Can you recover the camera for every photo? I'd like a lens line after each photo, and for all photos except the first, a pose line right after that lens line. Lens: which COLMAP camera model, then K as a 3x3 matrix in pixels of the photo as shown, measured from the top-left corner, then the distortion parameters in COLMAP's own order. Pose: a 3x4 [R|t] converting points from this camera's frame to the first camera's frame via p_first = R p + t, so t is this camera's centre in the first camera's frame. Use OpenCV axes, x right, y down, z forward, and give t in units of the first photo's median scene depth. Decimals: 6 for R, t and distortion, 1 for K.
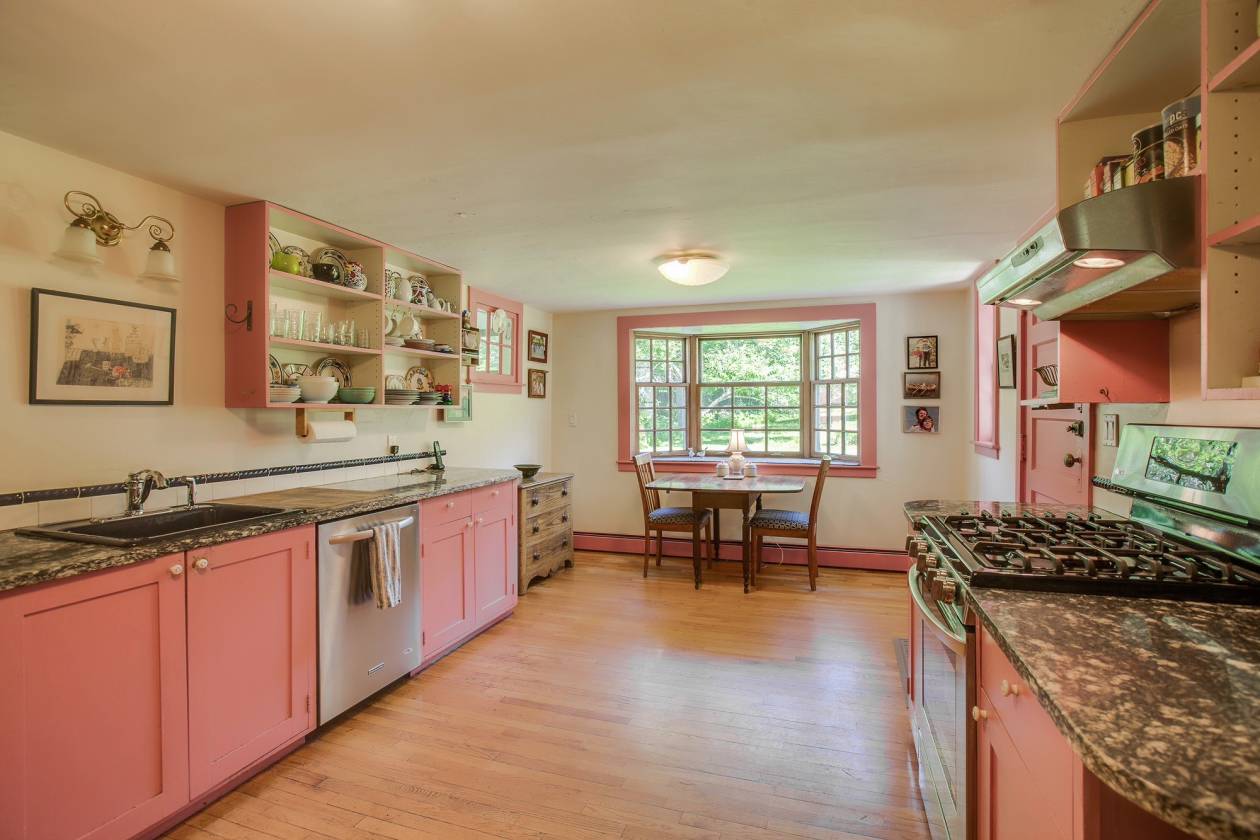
lens RADIAL K [[577.4, 0, 631.1], [0, 577.4, 413.2], [0, 0, 1]] dist [-0.000072, 0.000139]
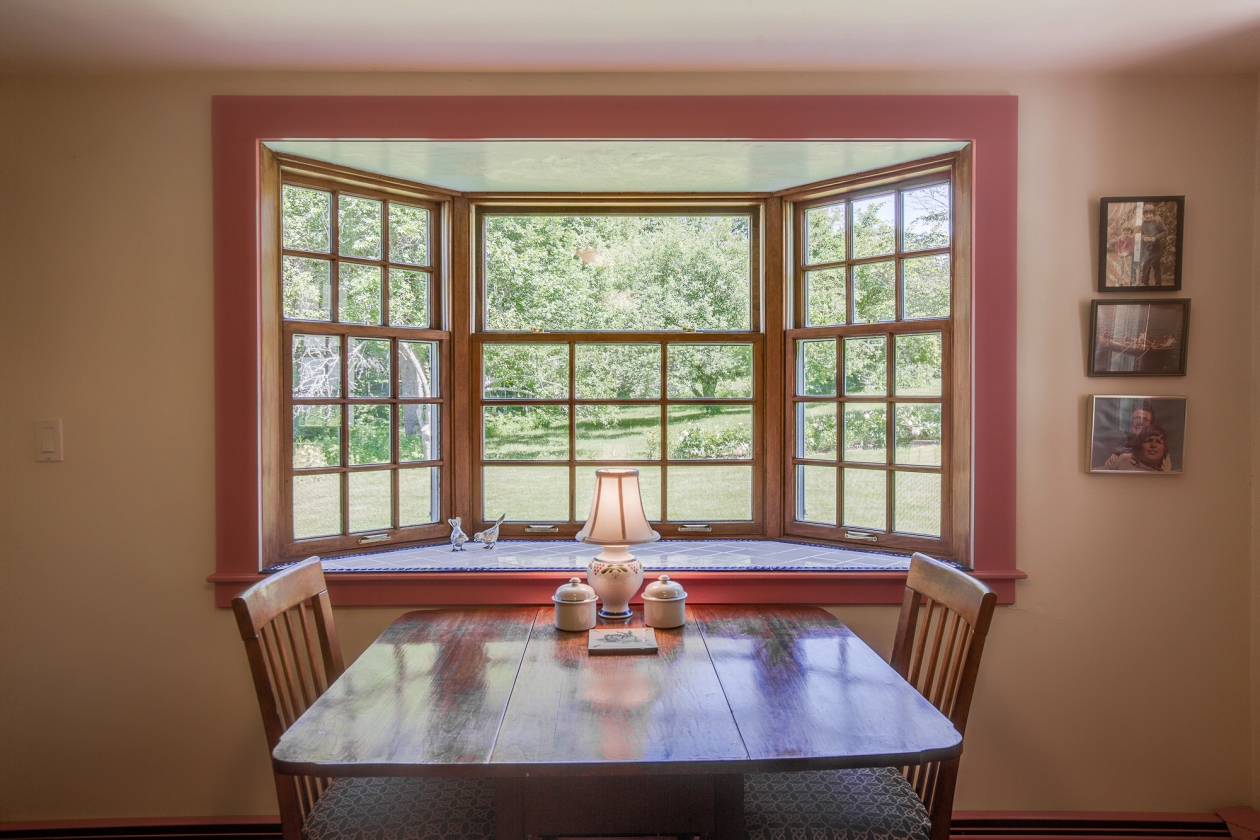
lens RADIAL K [[844.6, 0, 629.3], [0, 844.6, 415.4], [0, 0, 1]] dist [-0.008549, -0.000769]
pose [[0.942510, 0.000771, 0.334176, 0.034704], [-0.001180, 0.999999, 0.001021, -0.001467], [-0.334175, -0.001356, 0.942510, 0.516944]]
